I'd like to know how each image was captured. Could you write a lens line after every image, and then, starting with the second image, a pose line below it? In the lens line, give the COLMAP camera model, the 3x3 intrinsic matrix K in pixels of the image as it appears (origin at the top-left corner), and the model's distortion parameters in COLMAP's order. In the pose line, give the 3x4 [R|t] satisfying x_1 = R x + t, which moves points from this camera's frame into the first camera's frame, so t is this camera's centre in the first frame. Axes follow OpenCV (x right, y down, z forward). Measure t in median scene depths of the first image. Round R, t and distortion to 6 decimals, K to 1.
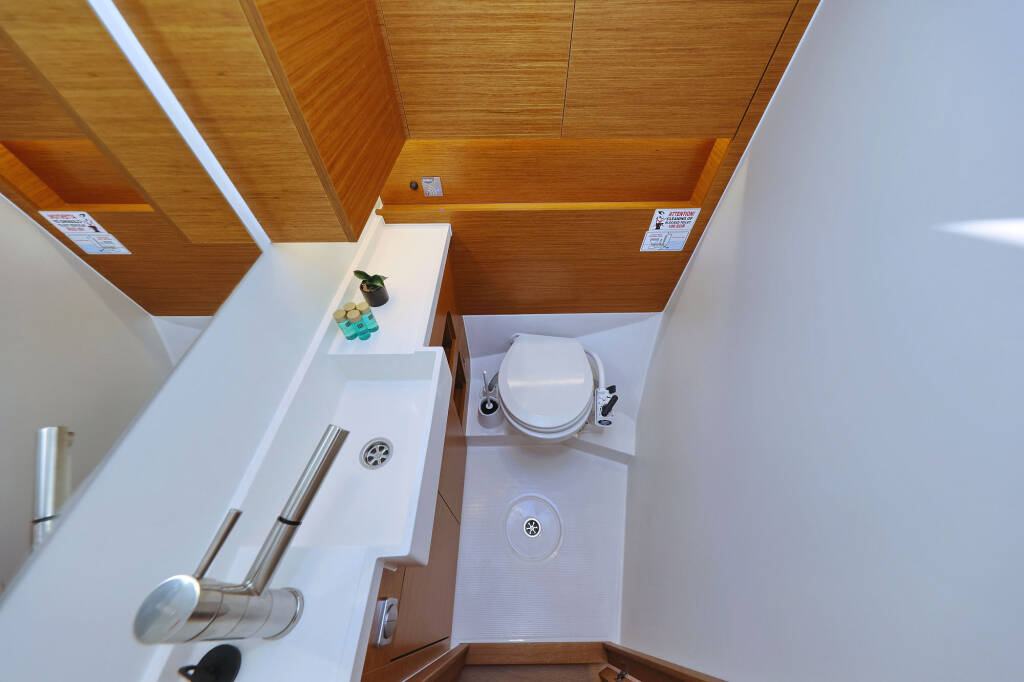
lens RADIAL K [[324.5, 0, 513.5], [0, 324.5, 317.8], [0, 0, 1]] dist [0.001022, -0.000005]
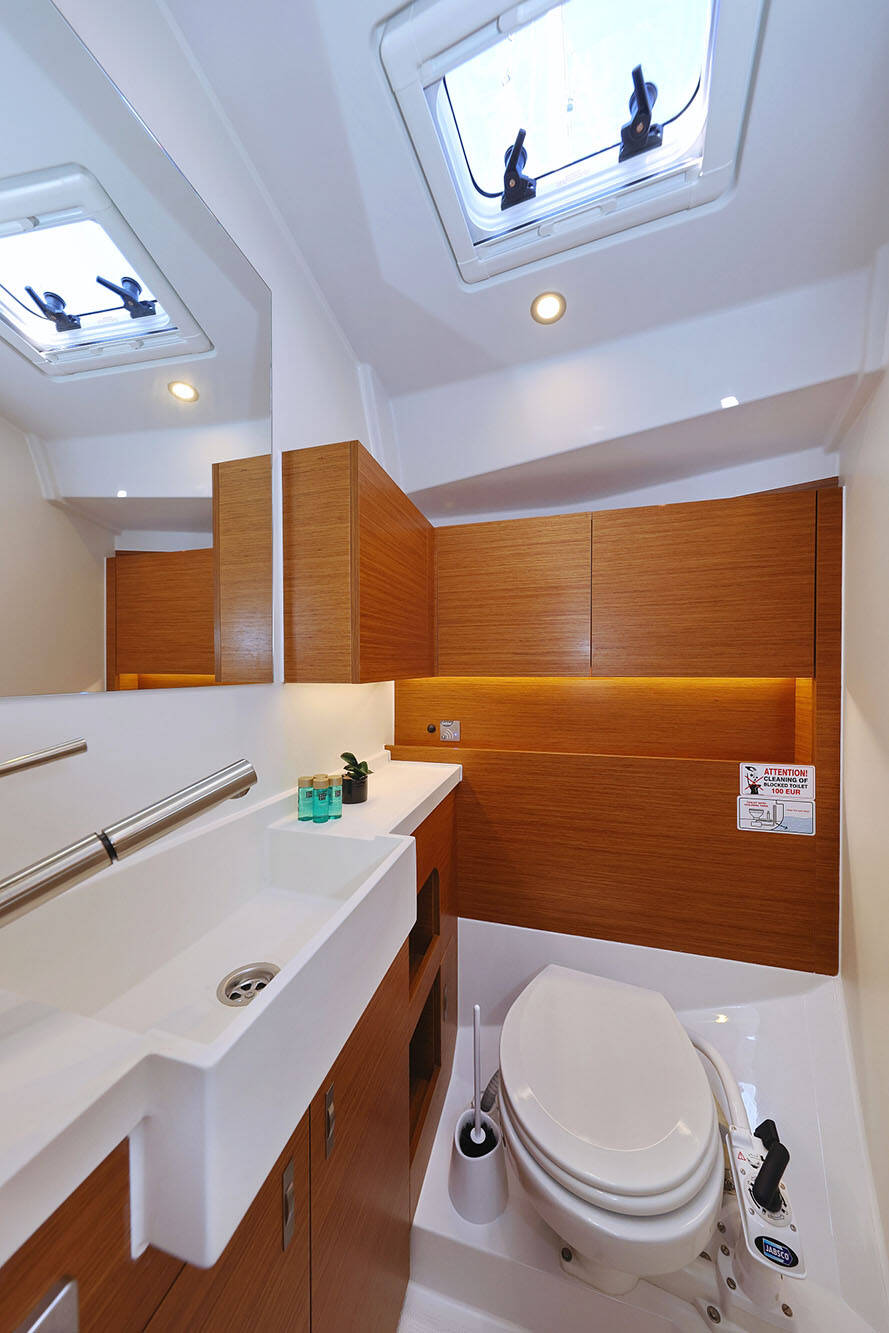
lens RADIAL K [[422.4, 0, 446.5], [0, 422.4, 704.5], [0, 0, 1]] dist [0.001022, -0.000005]
pose [[0.960823, -0.006780, -0.277081, 0.068425], [-0.205225, 0.654513, -0.727665, 0.397327], [0.186286, 0.756021, 0.627479, 0.179659]]
